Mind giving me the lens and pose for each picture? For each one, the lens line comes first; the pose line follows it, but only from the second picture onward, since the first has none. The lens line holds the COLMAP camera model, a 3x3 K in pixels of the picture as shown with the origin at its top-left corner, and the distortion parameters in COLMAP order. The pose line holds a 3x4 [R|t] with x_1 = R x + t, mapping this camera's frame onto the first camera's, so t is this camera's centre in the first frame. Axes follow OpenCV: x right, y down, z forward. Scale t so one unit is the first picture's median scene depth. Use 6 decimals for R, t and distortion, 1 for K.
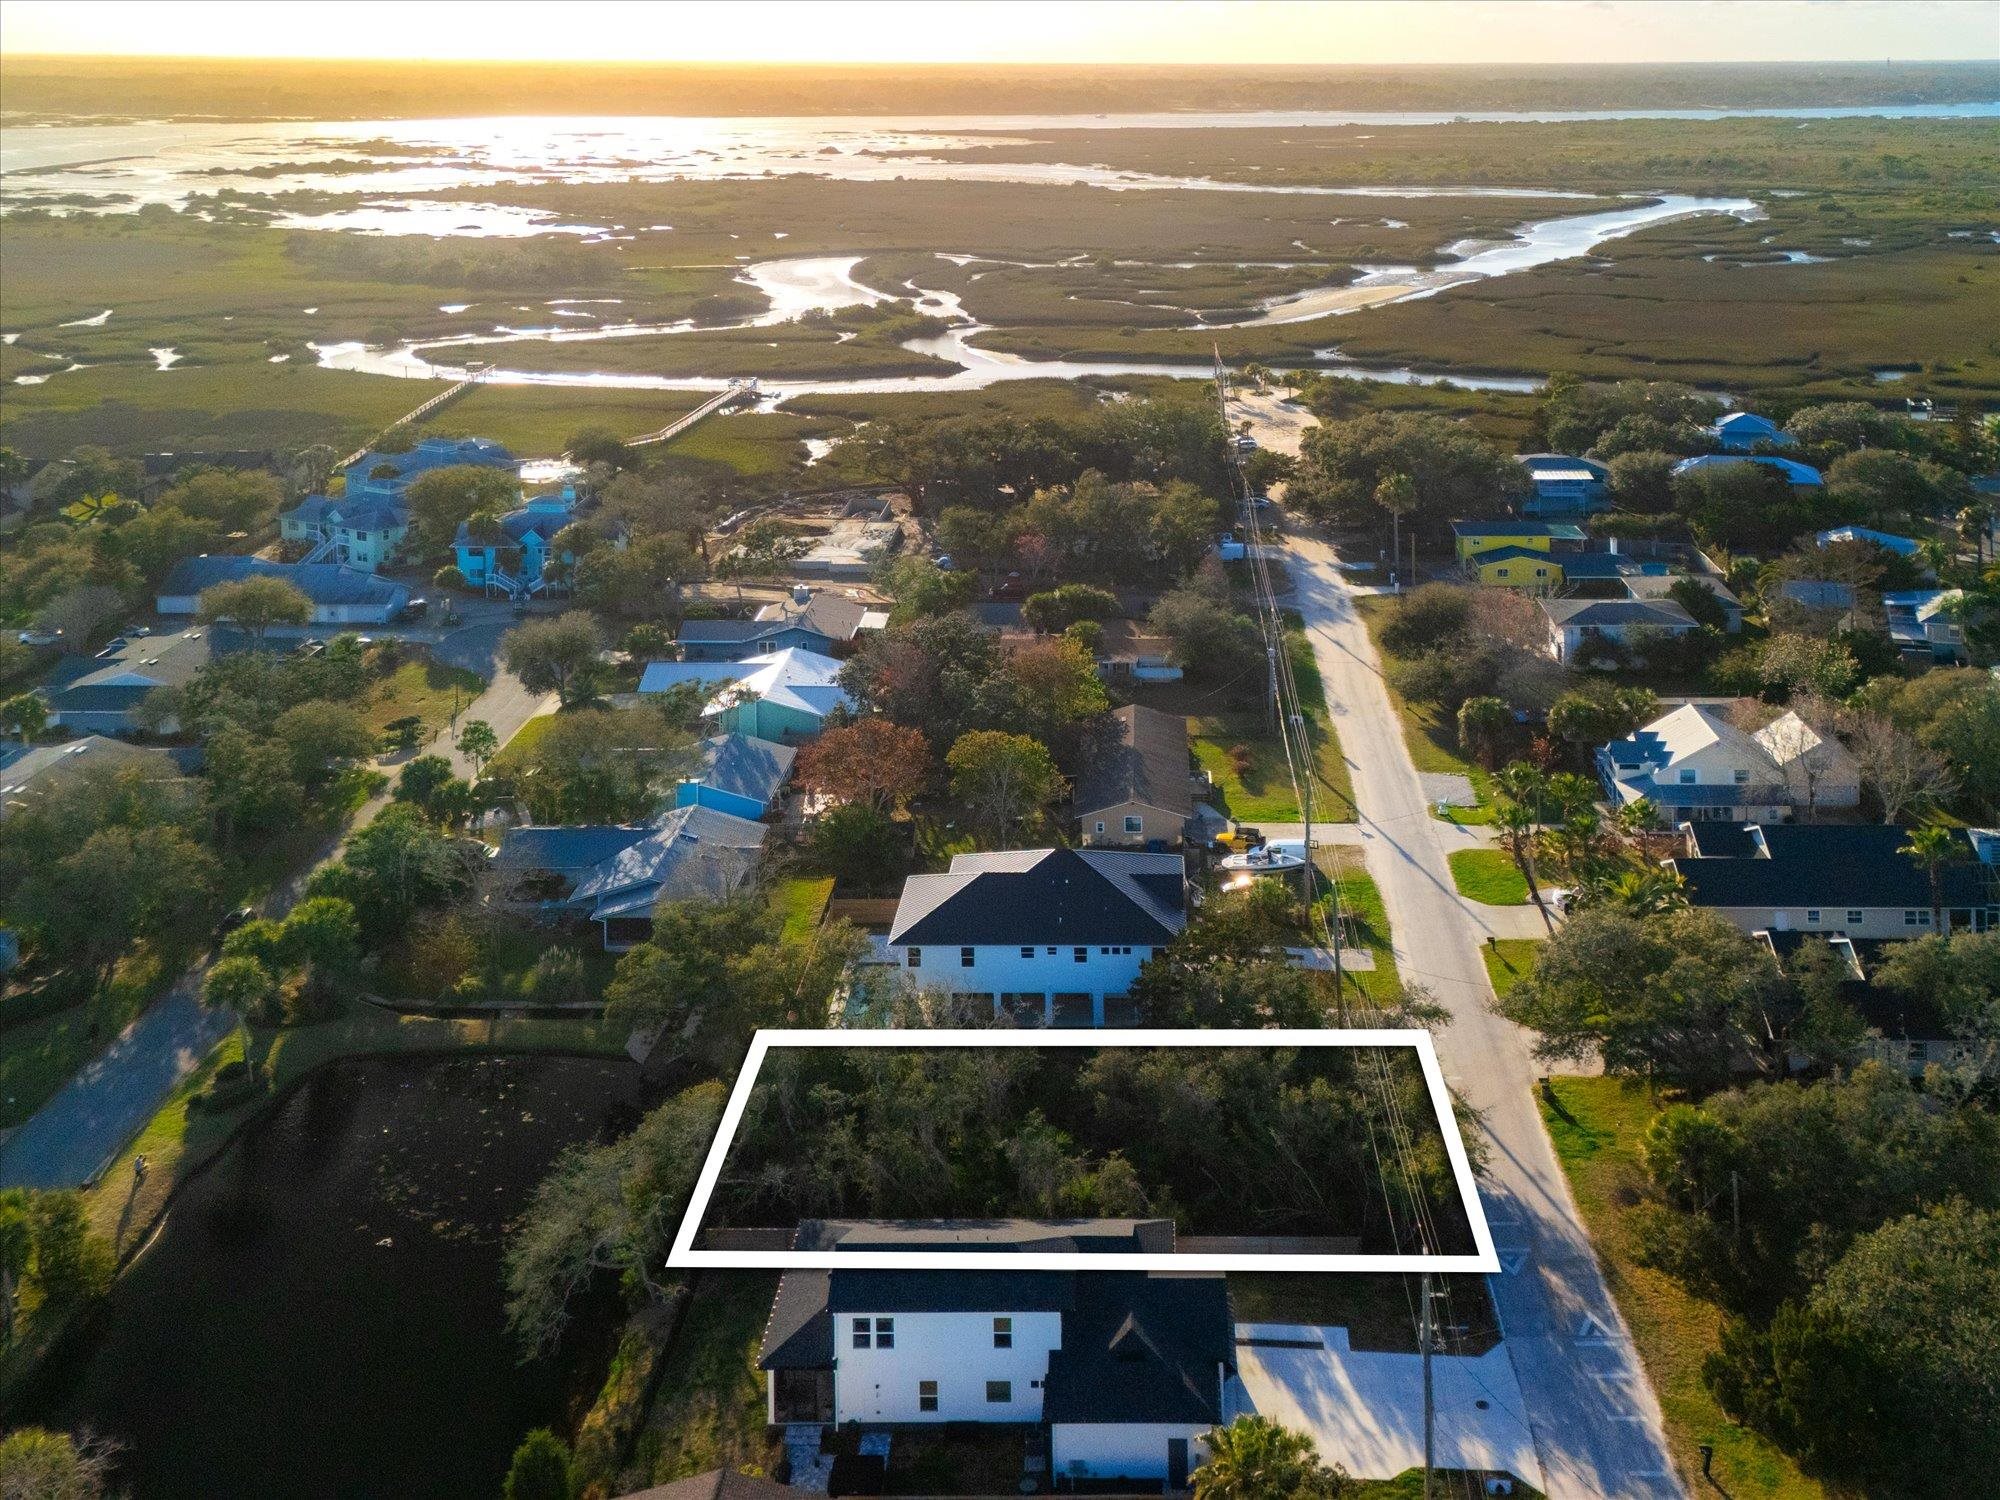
lens RADIAL K [[2152.9, 0, 1001.0], [0, 2152.9, 716.3], [0, 0, 1]] dist [0.110471, -0.193137]
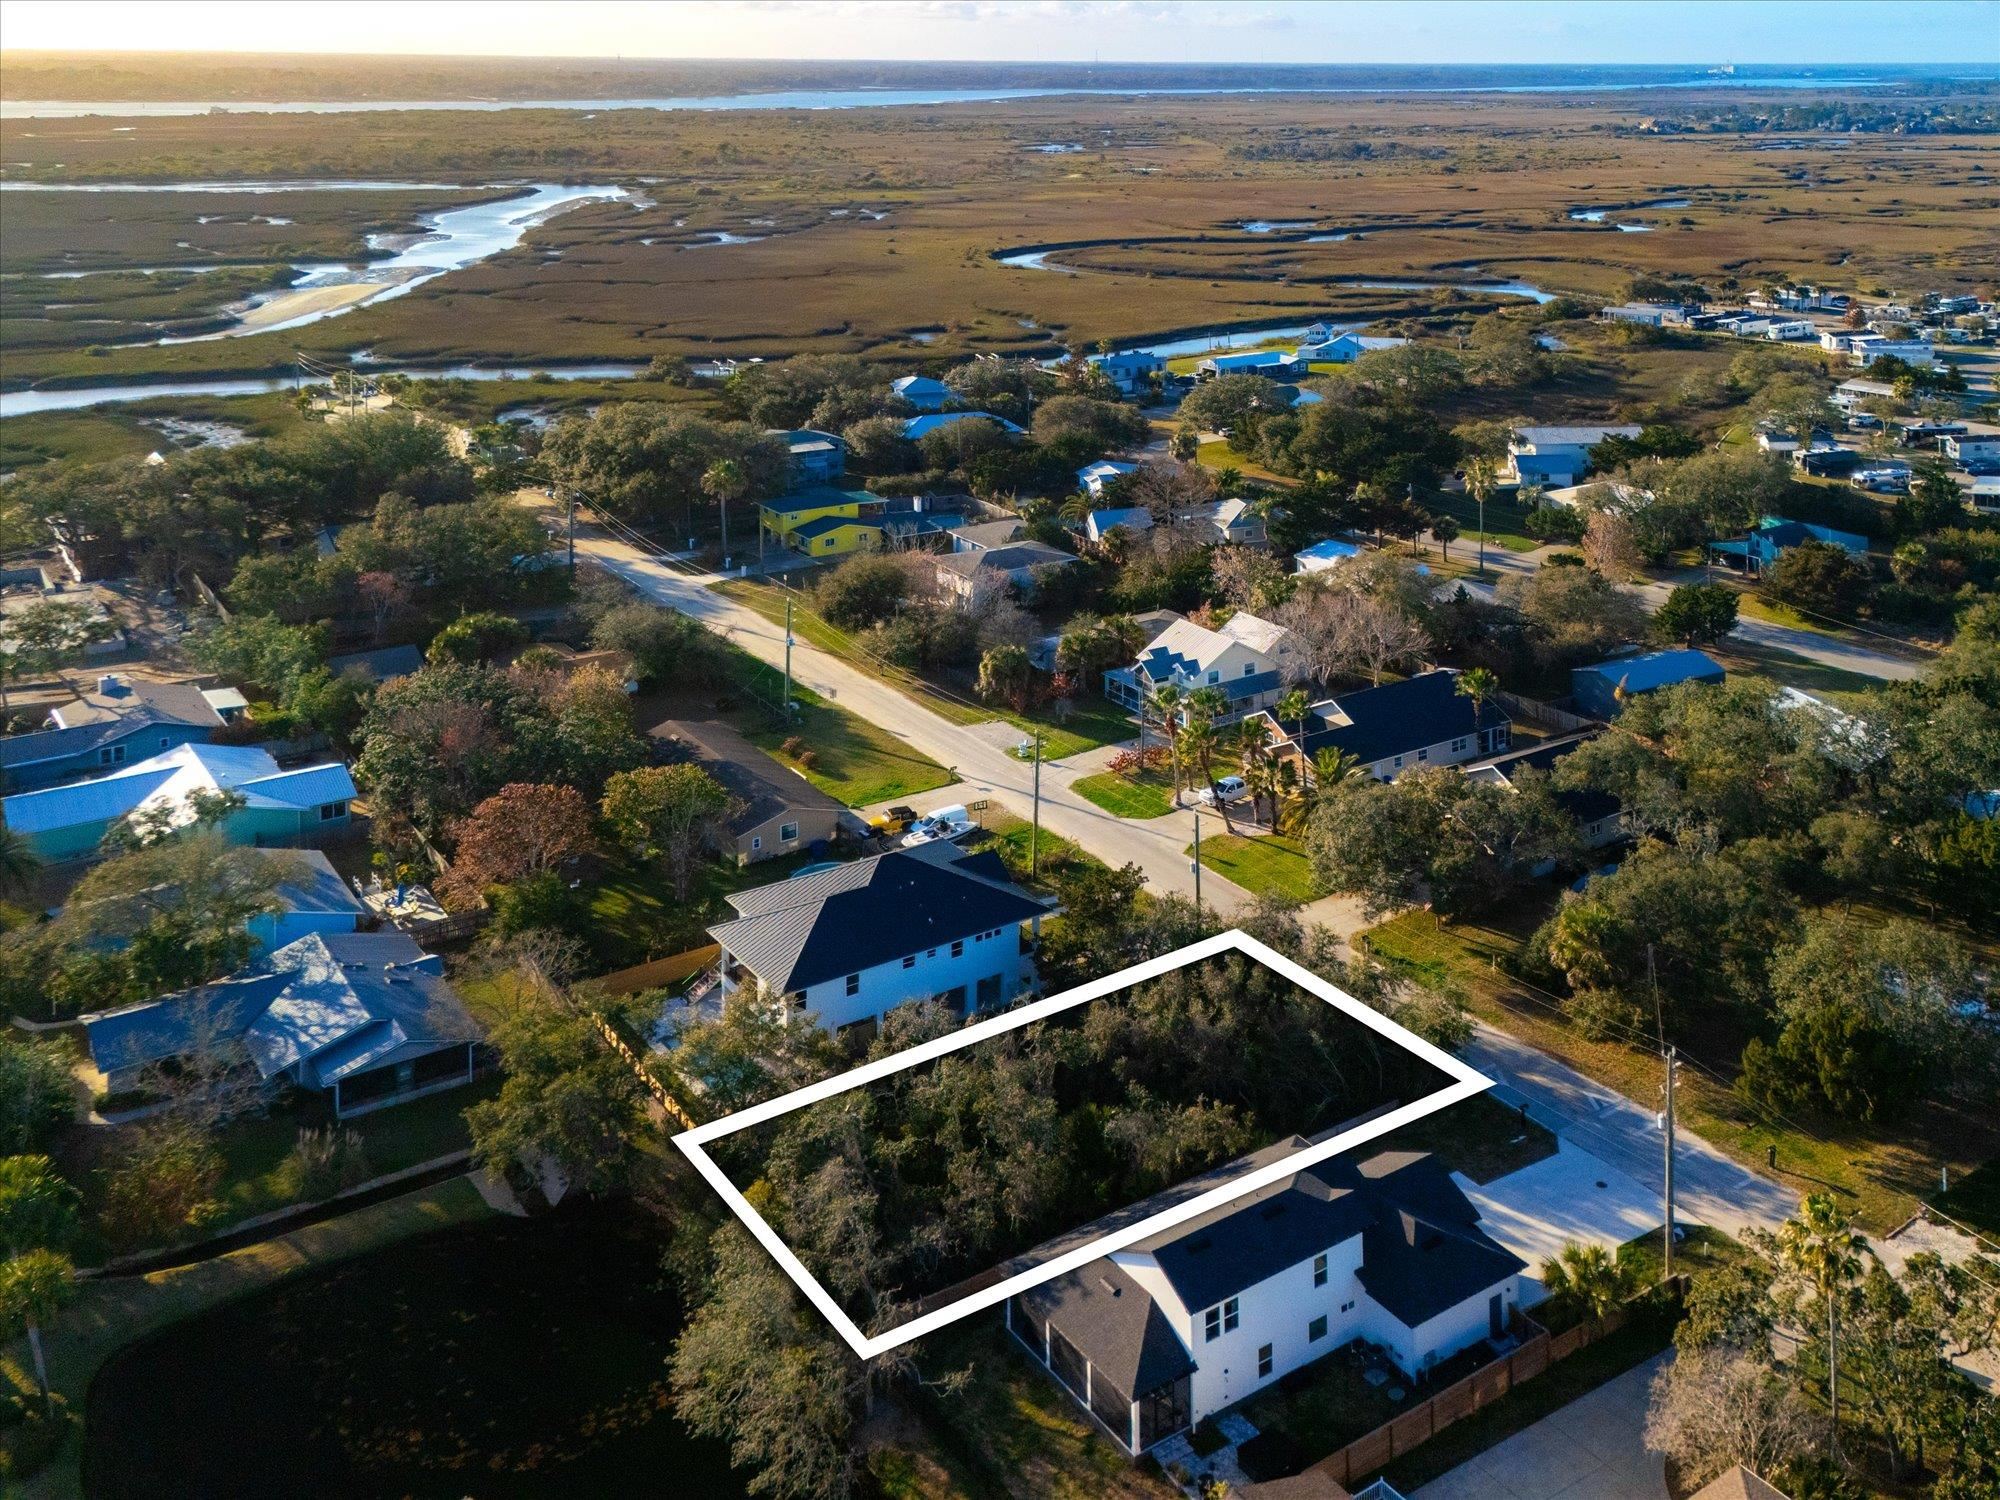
lens RADIAL K [[2073.2, 0, 1222.8], [0, 2073.2, 677.2], [0, 0, 1]] dist [0.088382, -0.097395]
pose [[0.750471, -0.185021, 0.634476, -0.294883], [0.187164, 0.980211, 0.064460, -0.033278], [-0.633848, 0.070376, 0.770250, 0.111857]]
